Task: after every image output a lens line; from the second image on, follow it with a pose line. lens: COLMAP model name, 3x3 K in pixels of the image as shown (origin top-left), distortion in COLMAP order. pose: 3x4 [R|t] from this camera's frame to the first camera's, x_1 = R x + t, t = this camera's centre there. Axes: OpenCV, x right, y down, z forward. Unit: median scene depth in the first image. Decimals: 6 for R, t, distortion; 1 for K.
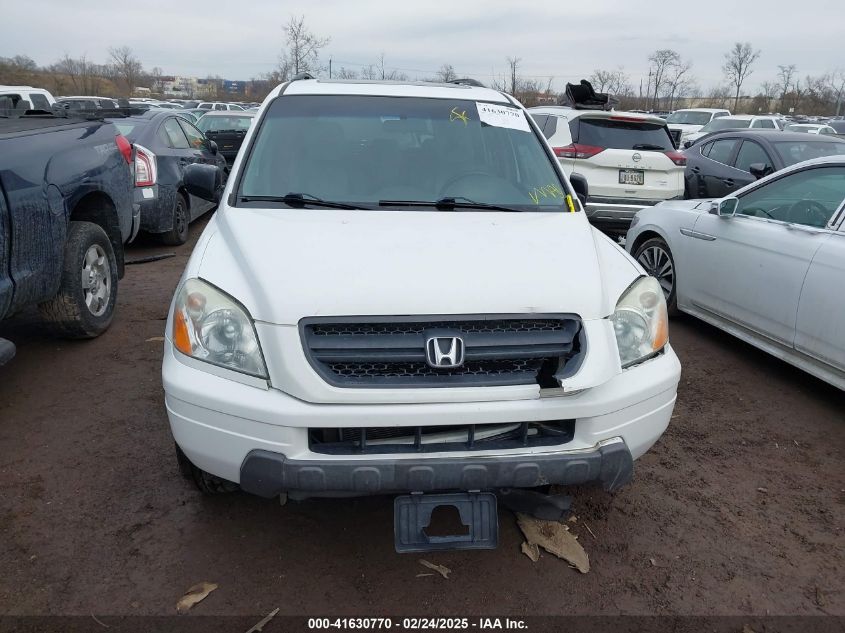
lens RADIAL K [[665.9, 0, 421.5], [0, 665.9, 298.8], [0, 0, 1]] dist [0.121796, -0.161763]
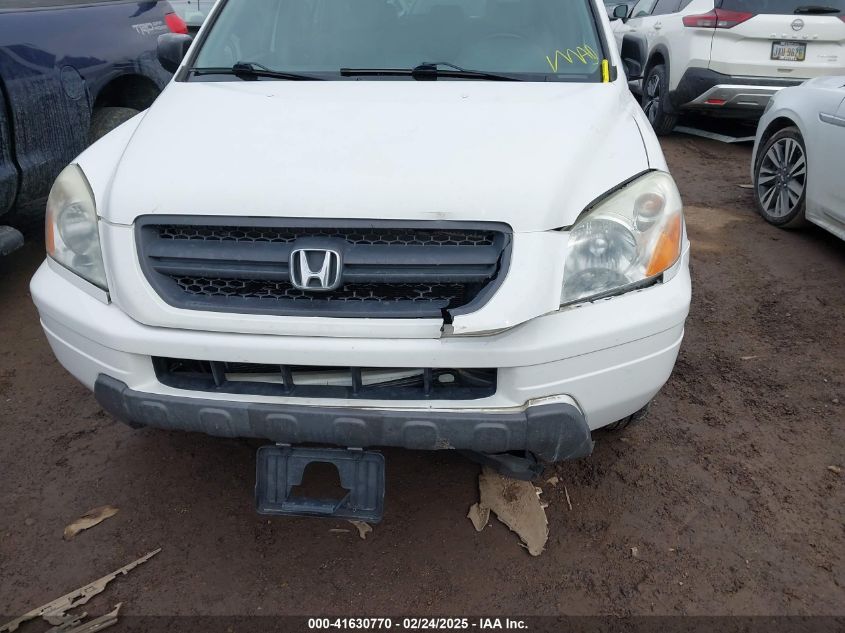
lens RADIAL K [[665.9, 0, 421.5], [0, 665.9, 298.8], [0, 0, 1]] dist [0.121796, -0.161763]
pose [[0.972256, 0.057806, -0.226664, 0.292623], [-0.024059, 0.988557, 0.148914, -0.001153], [0.232679, -0.139329, 0.962522, 0.277523]]
